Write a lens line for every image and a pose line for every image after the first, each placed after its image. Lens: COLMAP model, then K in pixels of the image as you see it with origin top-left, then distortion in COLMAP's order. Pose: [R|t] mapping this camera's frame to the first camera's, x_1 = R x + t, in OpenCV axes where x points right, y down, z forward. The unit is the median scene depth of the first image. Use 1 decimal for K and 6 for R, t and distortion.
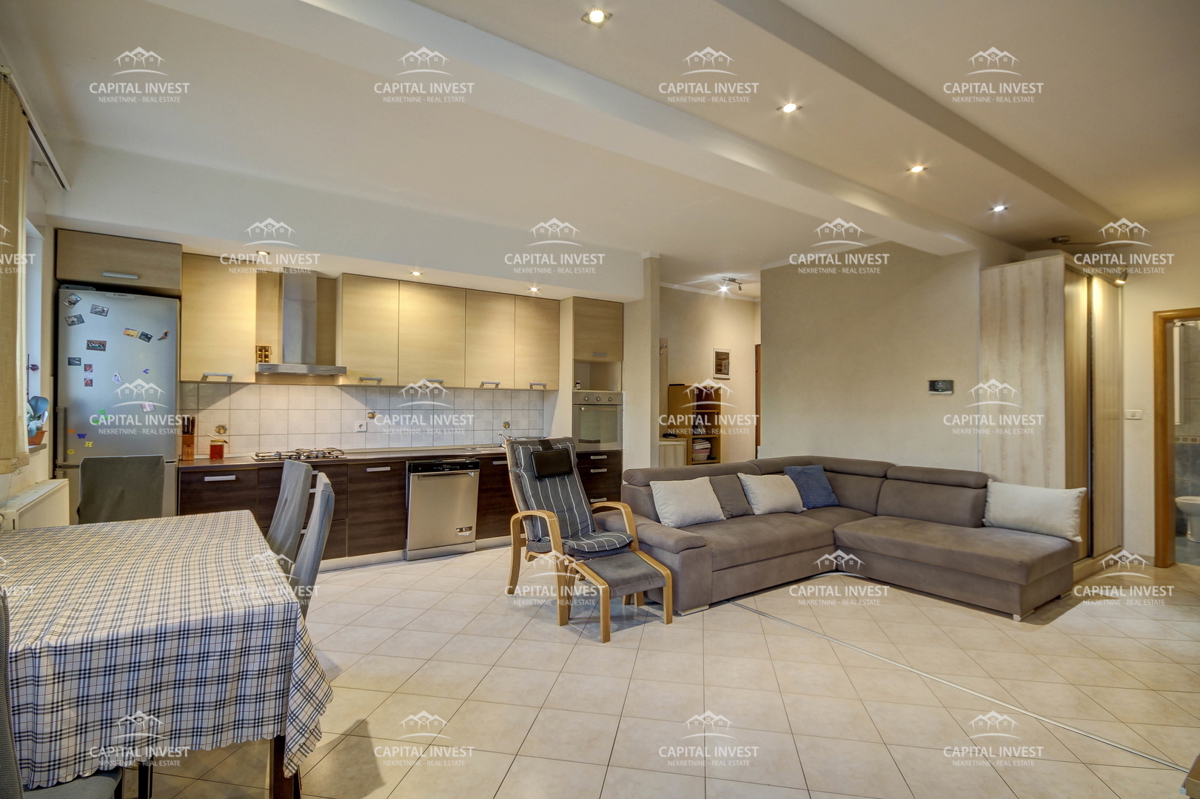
lens RADIAL K [[590.1, 0, 597.5], [0, 590.1, 402.6], [0, 0, 1]] dist [-0.002091, -0.000170]
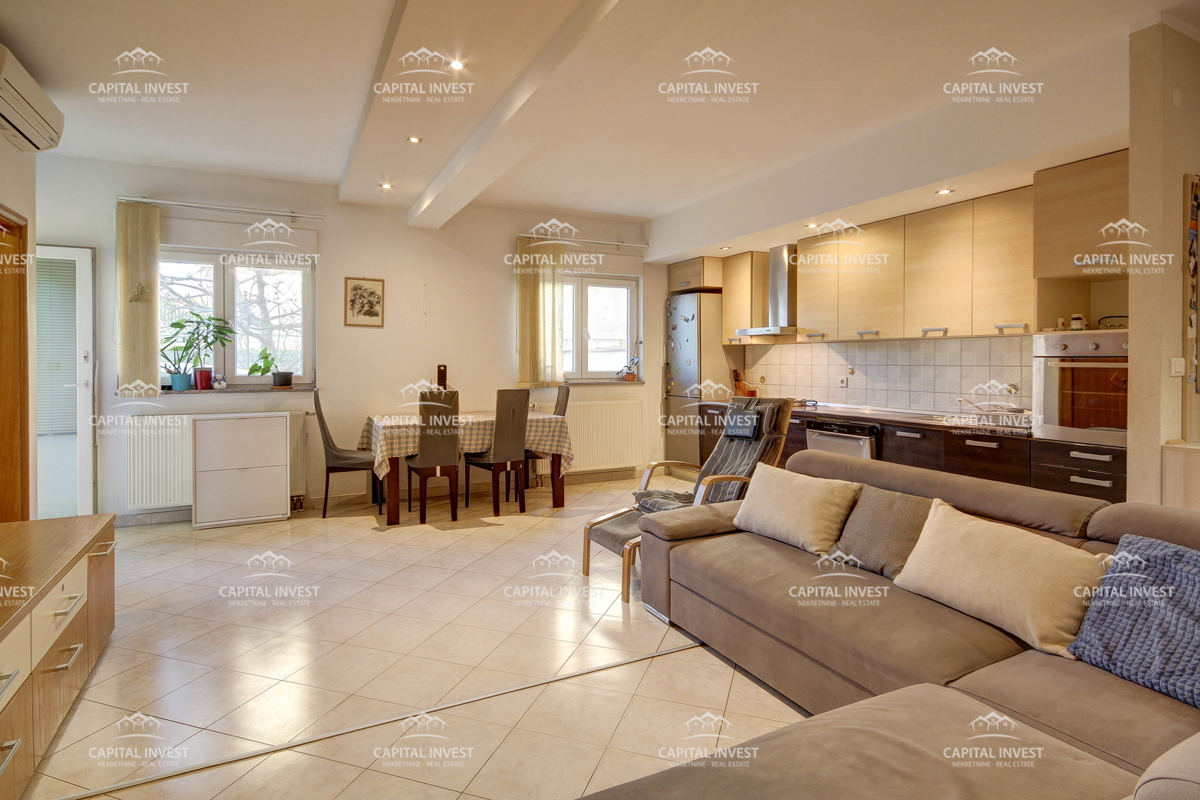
lens RADIAL K [[621.0, 0, 576.4], [0, 621.0, 363.3], [0, 0, 1]] dist [0.003121, -0.000042]
pose [[-0.157726, 0.004070, -0.987474, 0.697499], [0.018142, 0.999835, 0.001223, -0.000292], [0.987316, -0.017722, -0.157774, 0.699474]]
